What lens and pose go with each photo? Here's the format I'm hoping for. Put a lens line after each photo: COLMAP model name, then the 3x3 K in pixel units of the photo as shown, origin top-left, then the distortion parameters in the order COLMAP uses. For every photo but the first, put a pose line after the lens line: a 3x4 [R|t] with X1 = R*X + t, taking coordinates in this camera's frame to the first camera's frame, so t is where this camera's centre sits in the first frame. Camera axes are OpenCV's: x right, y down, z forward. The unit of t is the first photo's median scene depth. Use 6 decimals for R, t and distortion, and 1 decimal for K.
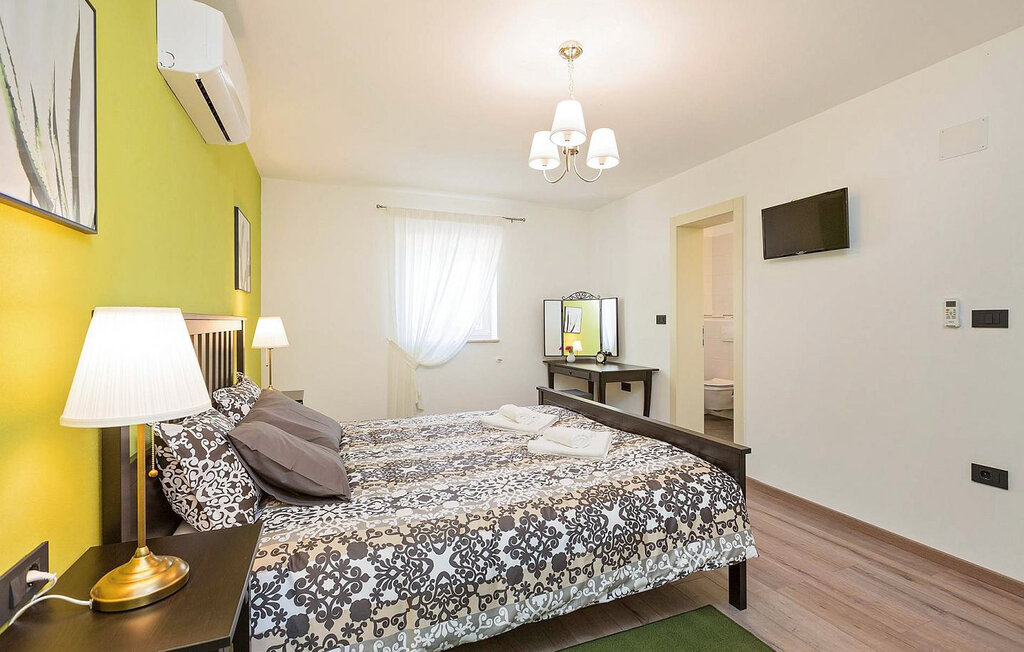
lens RADIAL K [[487.2, 0, 512.0], [0, 487.2, 326.0], [0, 0, 1]] dist [0.053034, 0.000091]
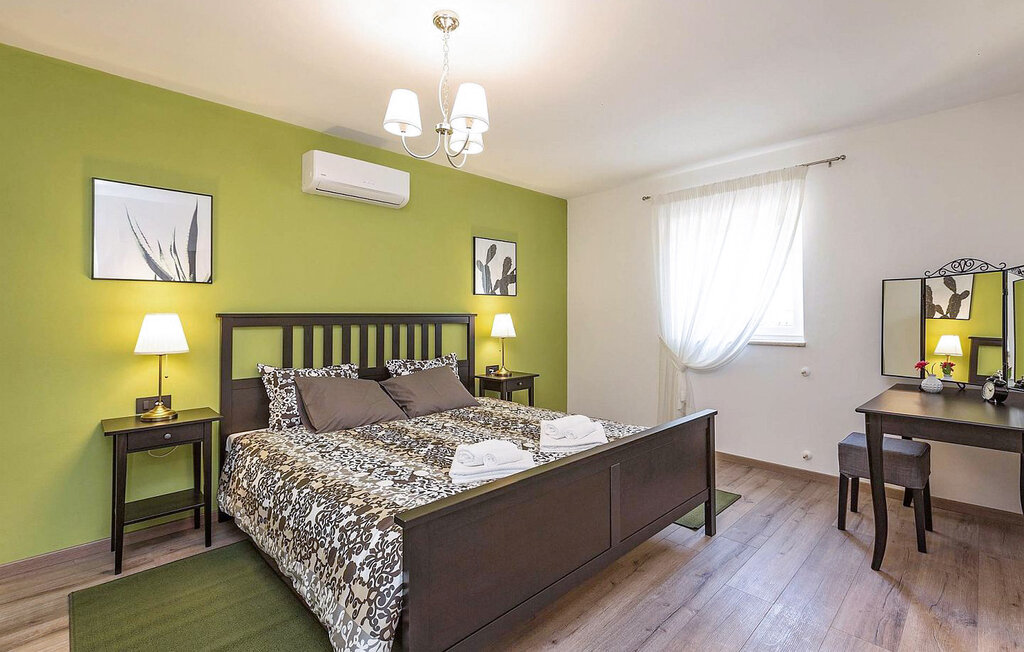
lens RADIAL K [[487.2, 0, 512.0], [0, 487.2, 326.0], [0, 0, 1]] dist [0.053034, 0.000091]
pose [[0.420658, 0.009691, -0.907168, 0.474241], [0.008900, 0.999851, 0.014808, -0.011189], [0.907176, -0.014303, 0.420509, 0.352283]]
